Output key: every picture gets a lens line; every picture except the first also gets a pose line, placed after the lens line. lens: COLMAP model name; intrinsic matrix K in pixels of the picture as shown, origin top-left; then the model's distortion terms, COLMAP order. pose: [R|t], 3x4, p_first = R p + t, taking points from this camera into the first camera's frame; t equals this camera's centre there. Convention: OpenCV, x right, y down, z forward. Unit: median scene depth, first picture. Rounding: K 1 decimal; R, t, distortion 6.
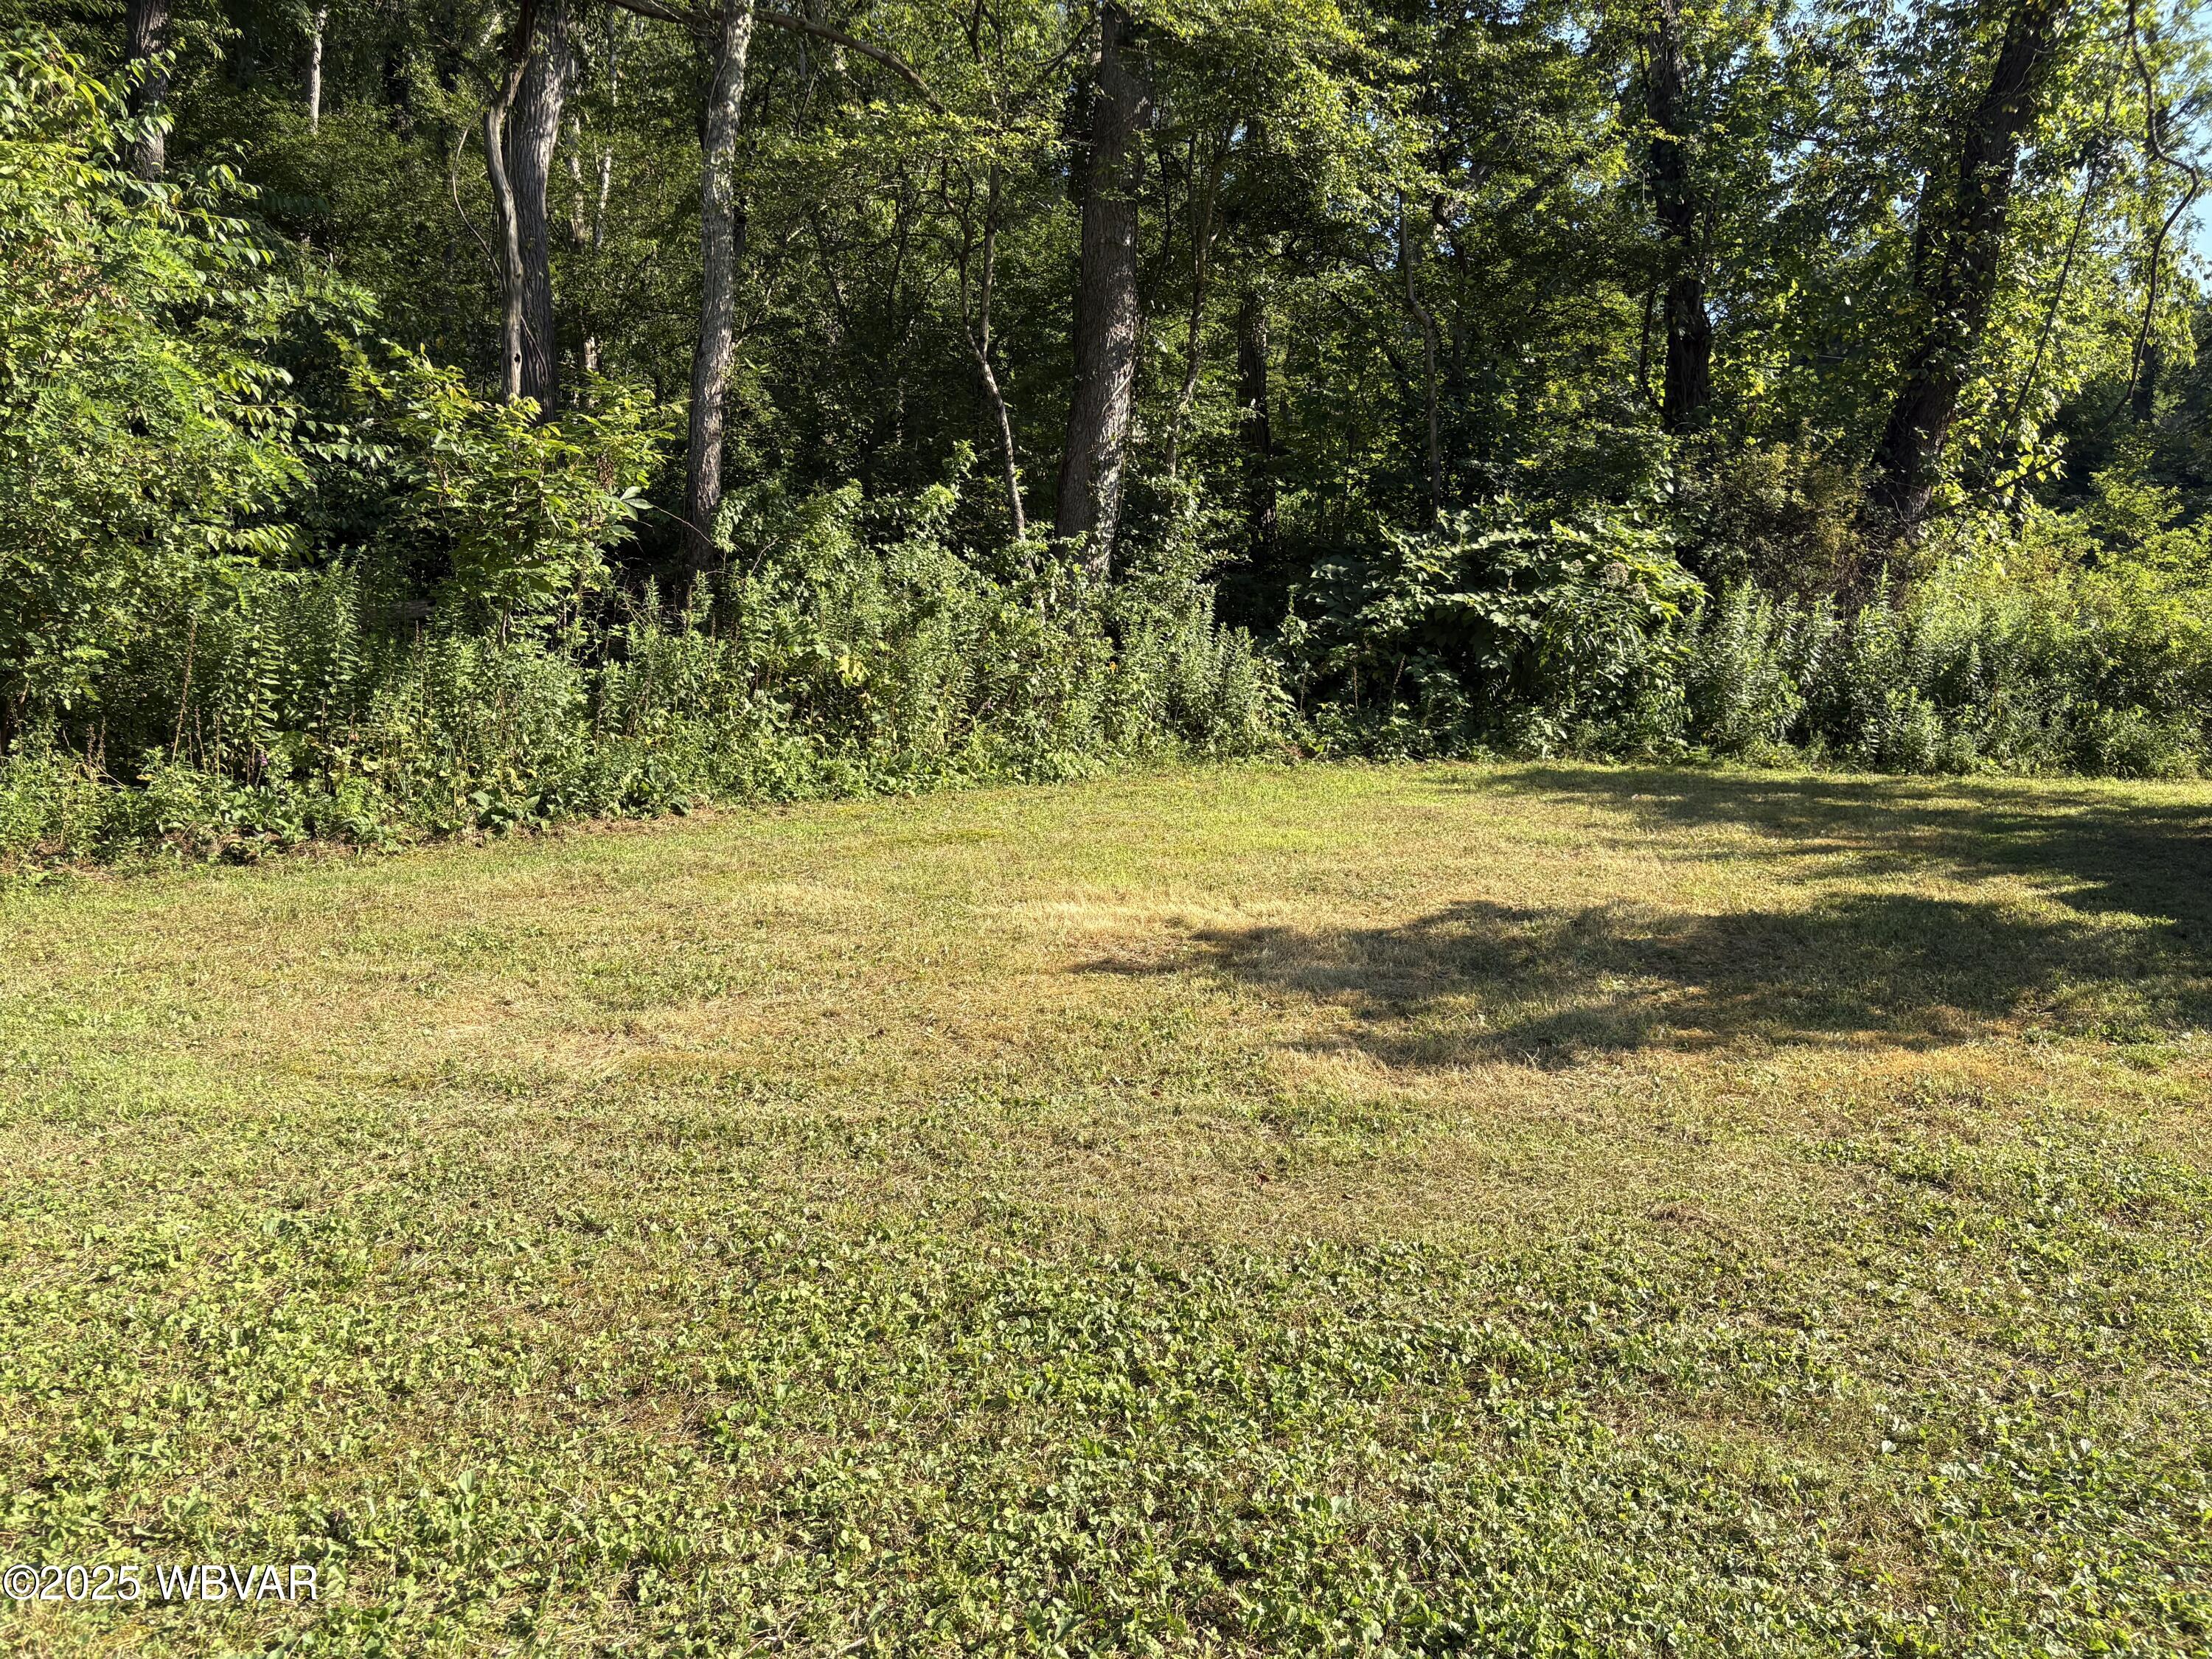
lens RADIAL K [[1652.4, 0, 1093.0], [0, 1652.4, 837.6], [0, 0, 1]] dist [0.034085, -0.039100]
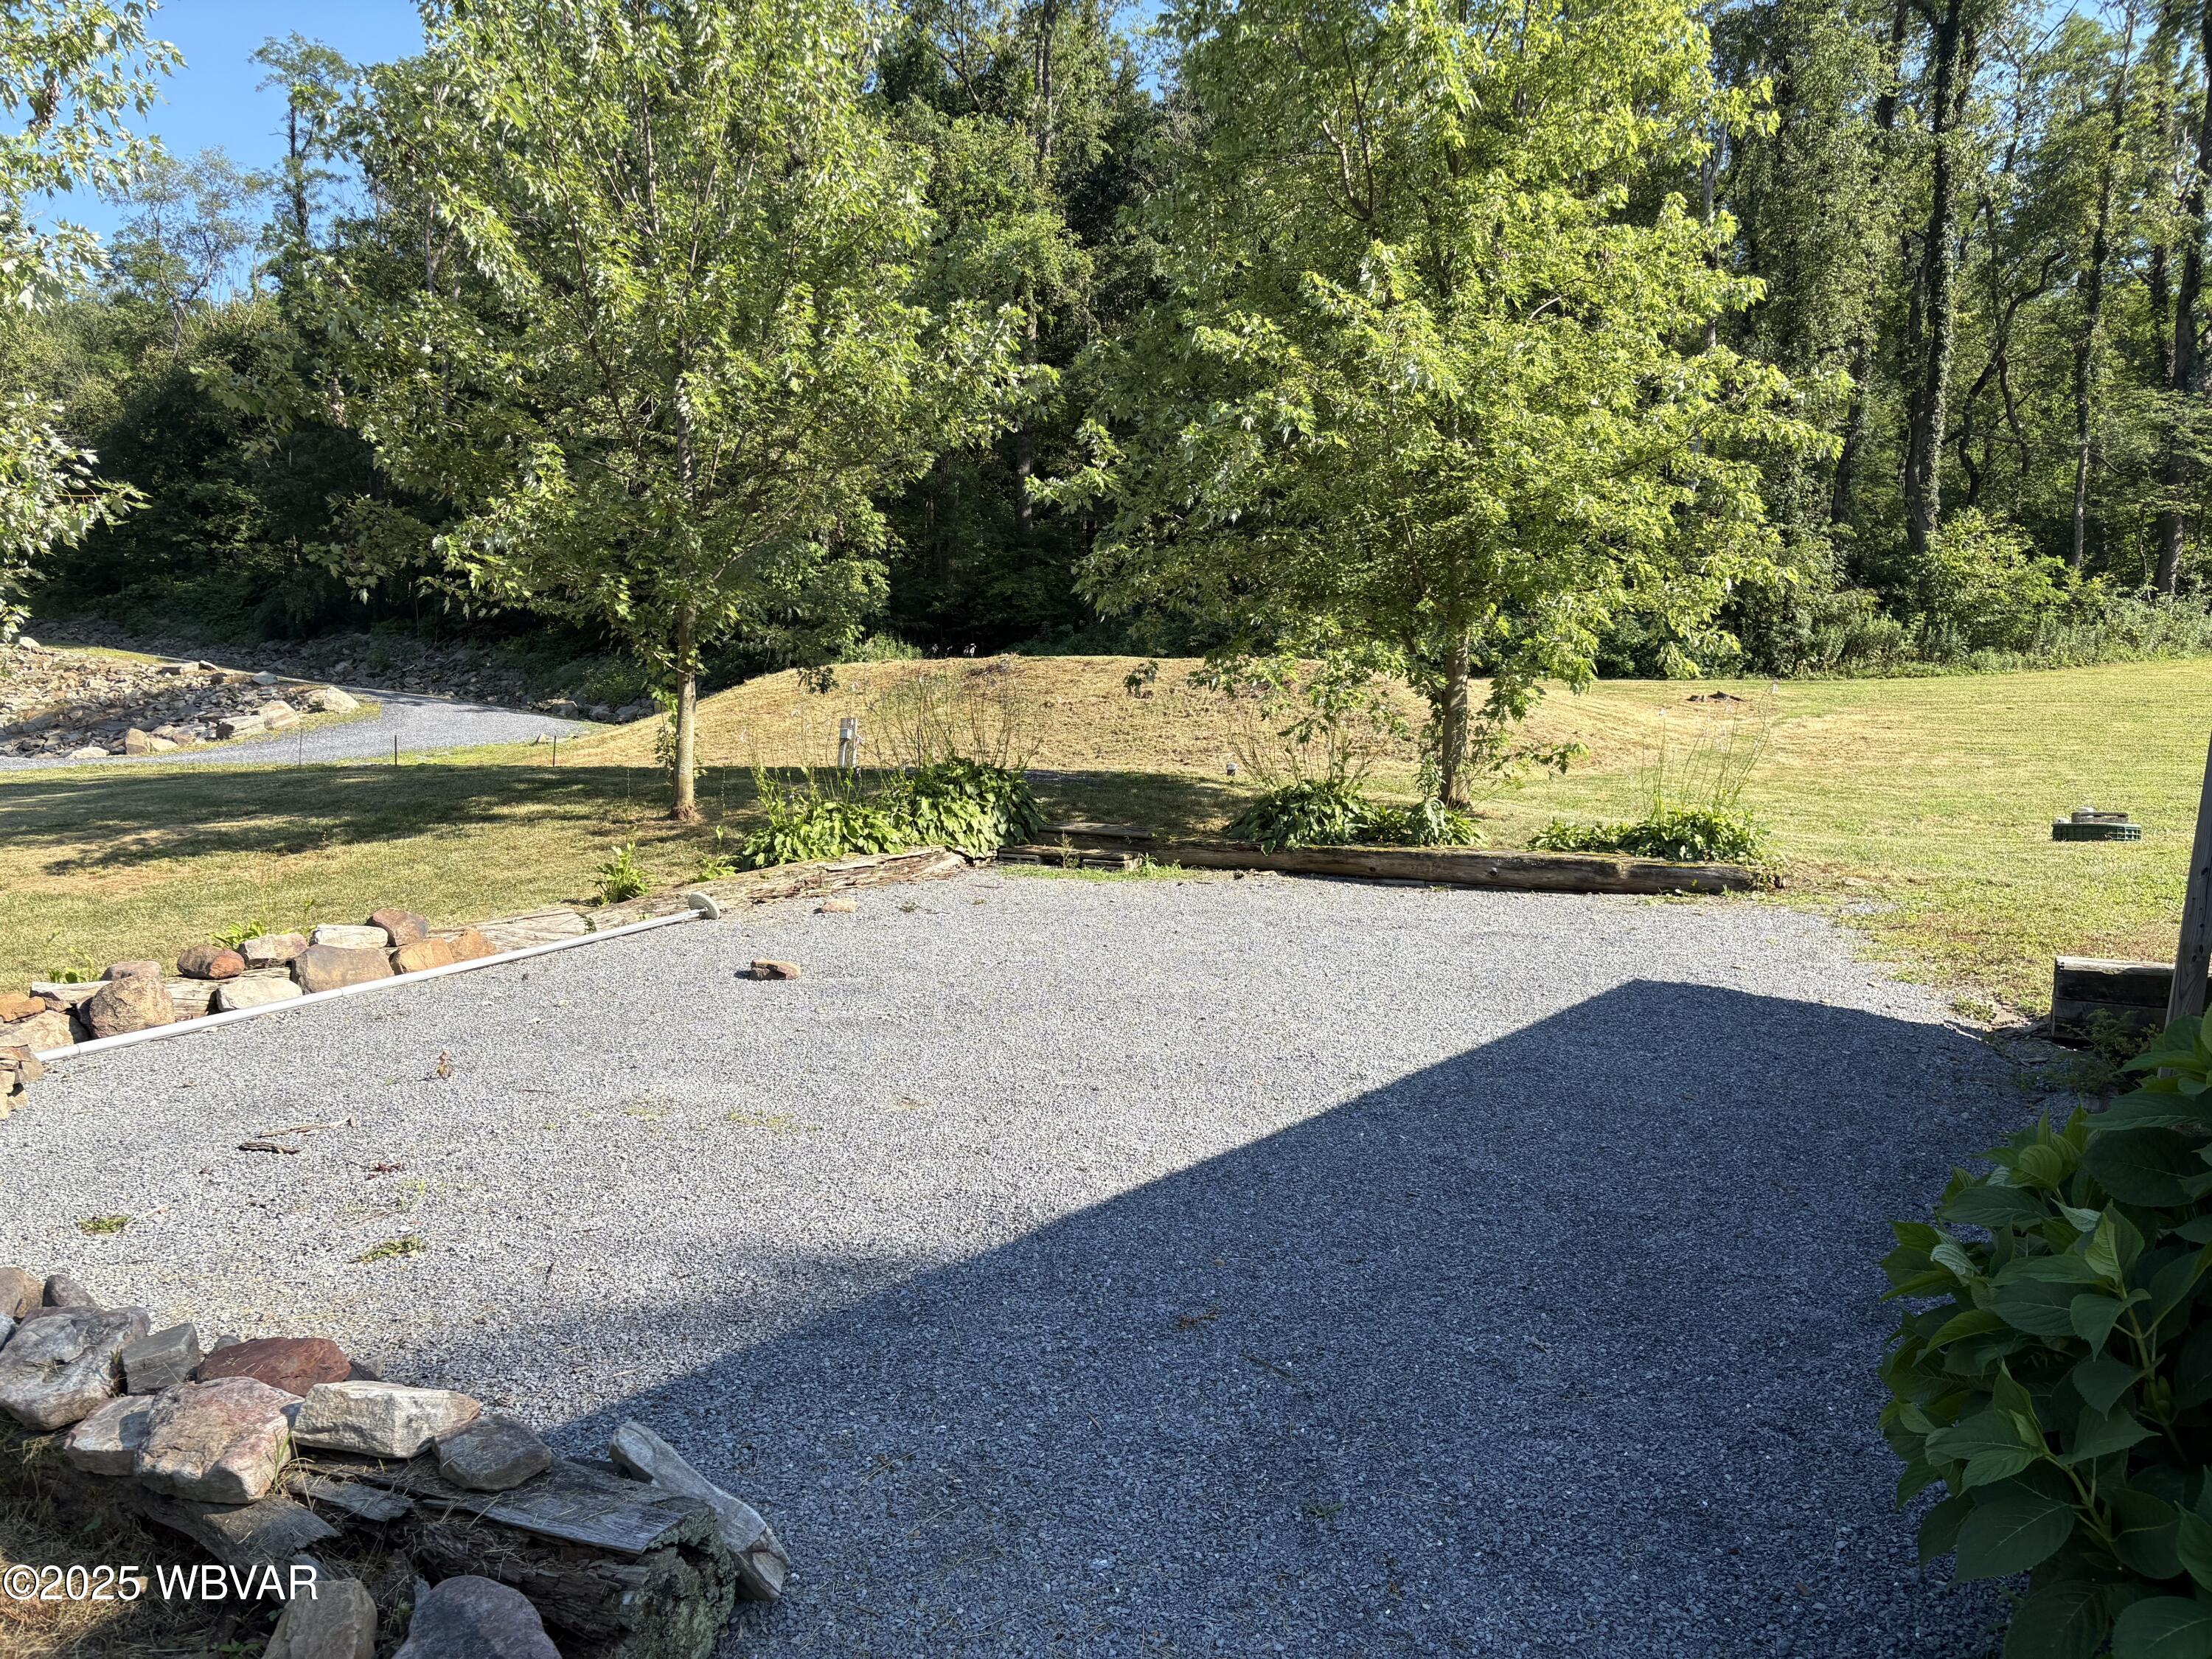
lens RADIAL K [[1652.4, 0, 1088.9], [0, 1652.4, 841.1], [0, 0, 1]] dist [0.034085, -0.039100]
pose [[0.952489, 0.008942, -0.304440, -1.114655], [-0.007200, 0.999951, 0.006845, 0.337255], [0.304486, -0.004328, 0.952507, -3.077997]]
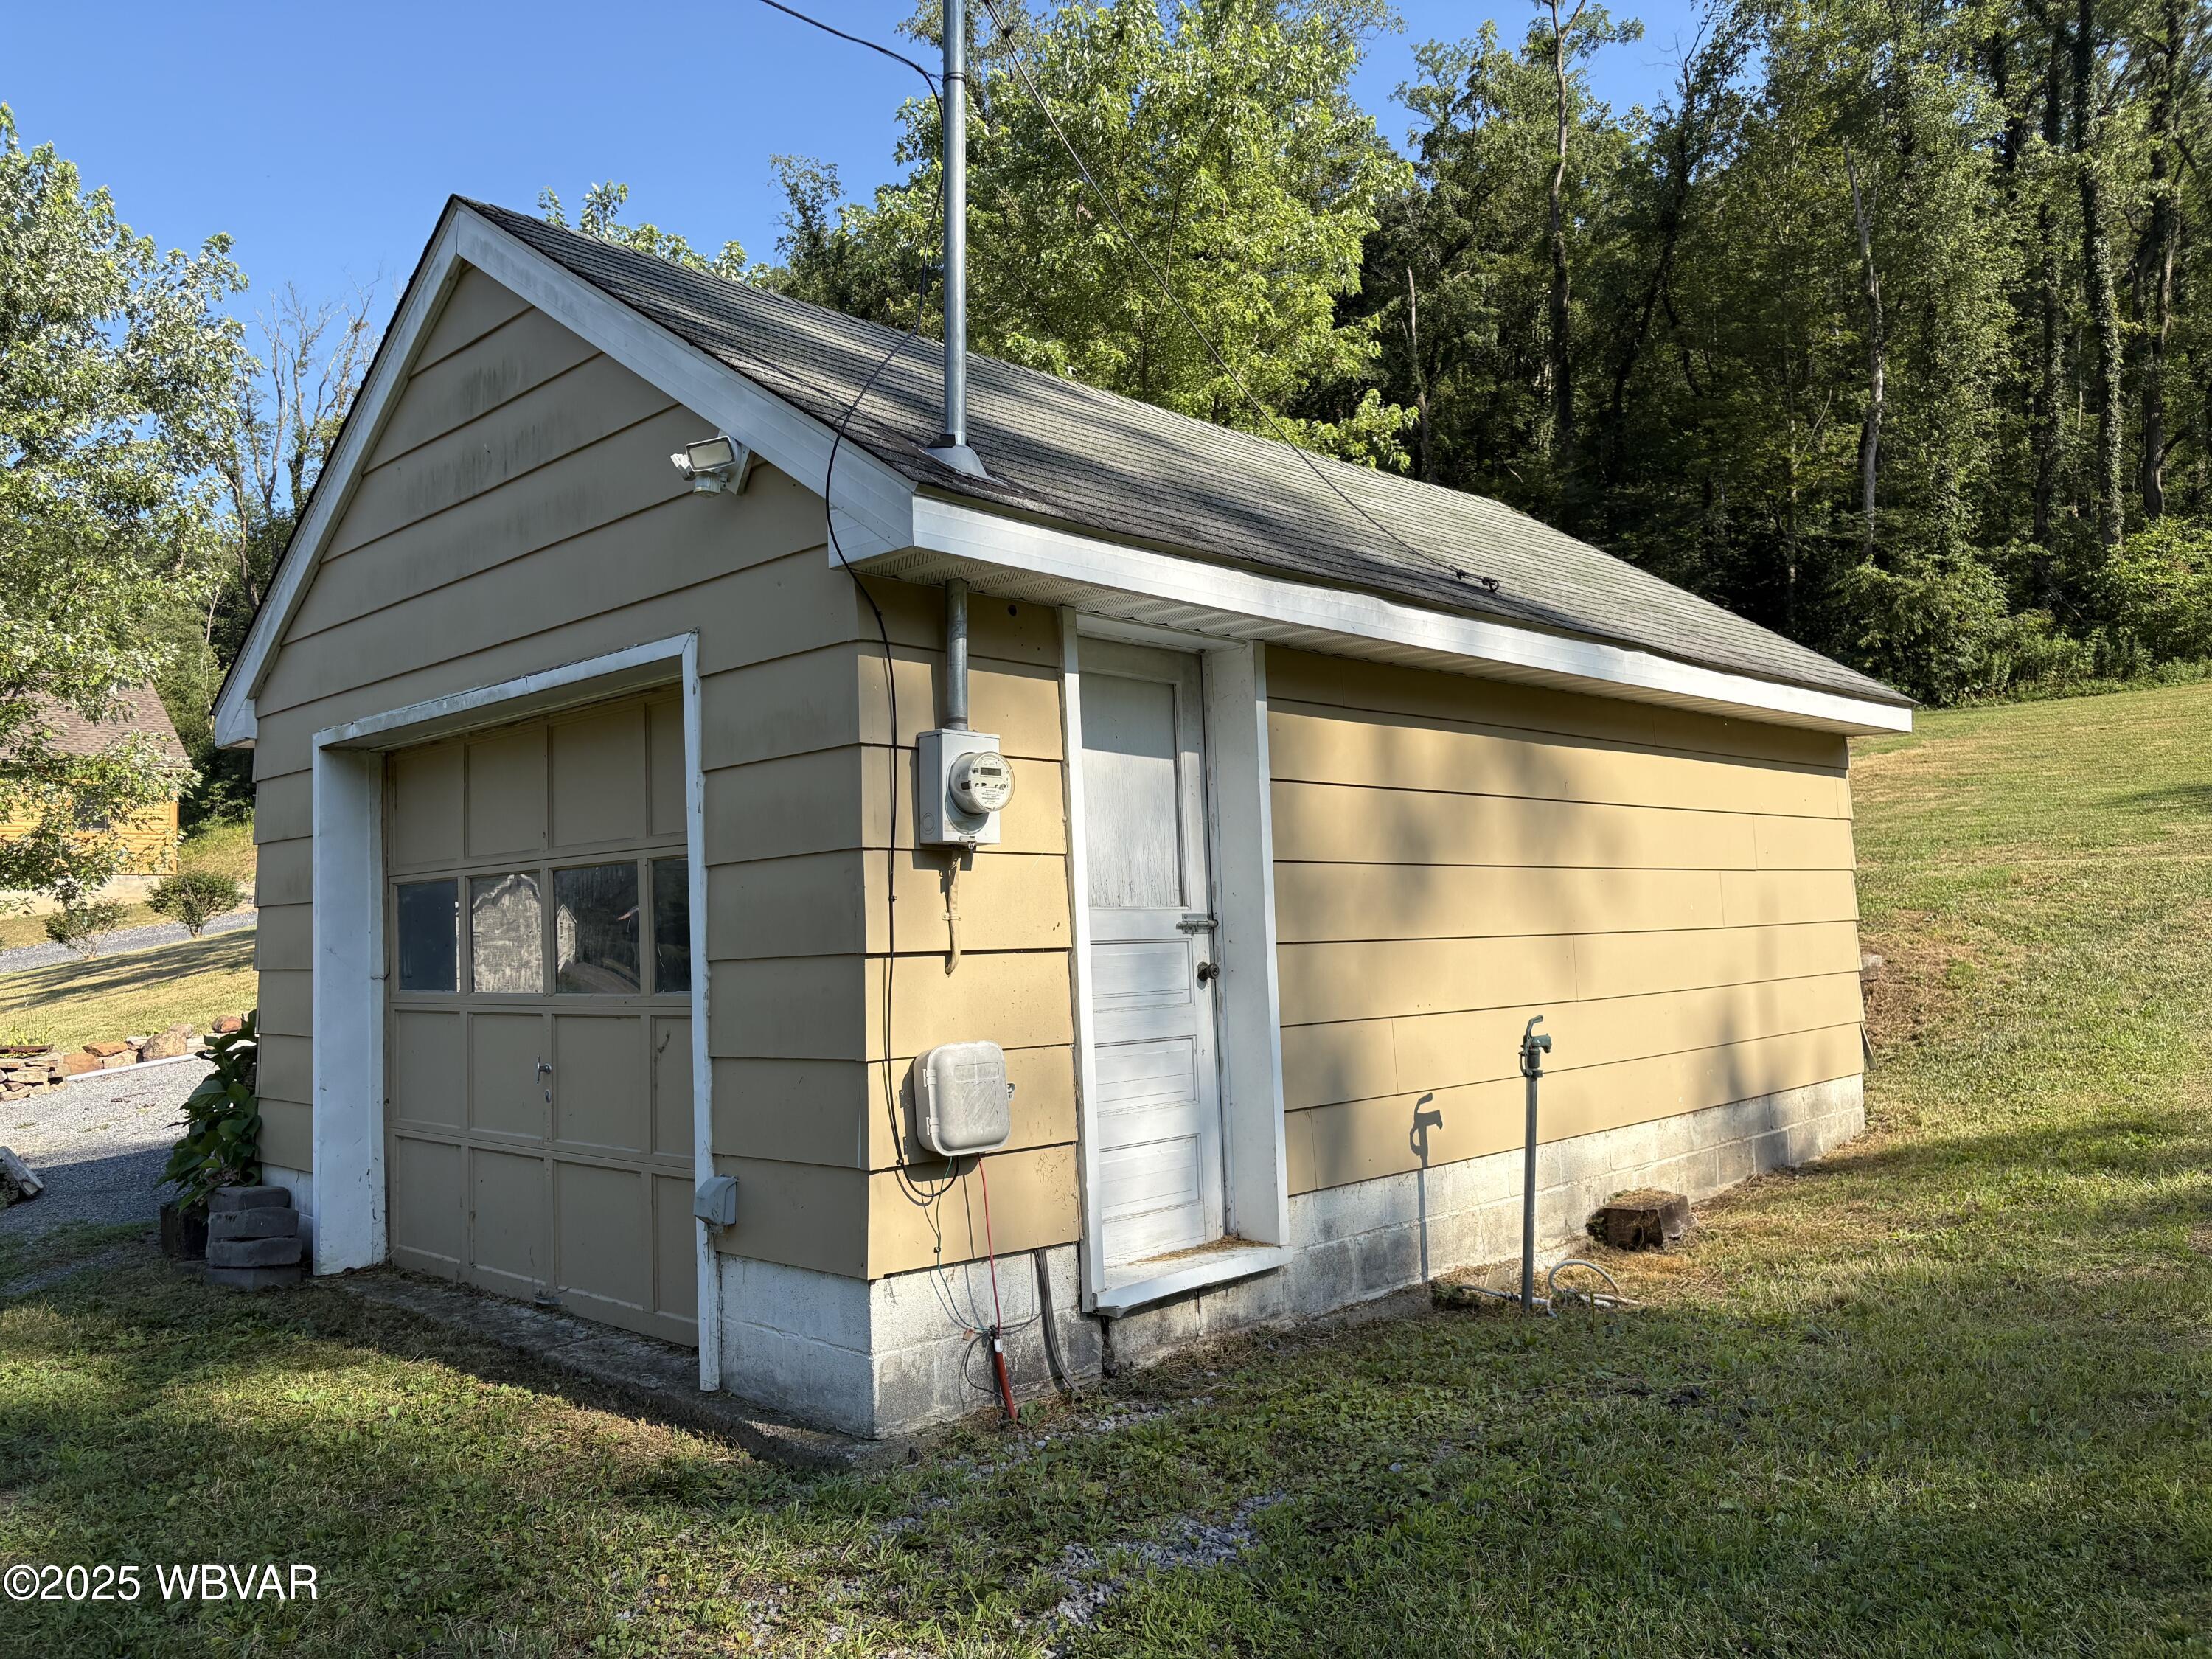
lens RADIAL K [[1652.4, 0, 1092.9], [0, 1652.4, 841.8], [0, 0, 1]] dist [0.034085, -0.039100]
pose [[0.835415, -0.061245, -0.546197, -0.449572], [0.048566, 0.998111, -0.037635, 0.336433], [0.547470, 0.004914, 0.836811, -3.228161]]
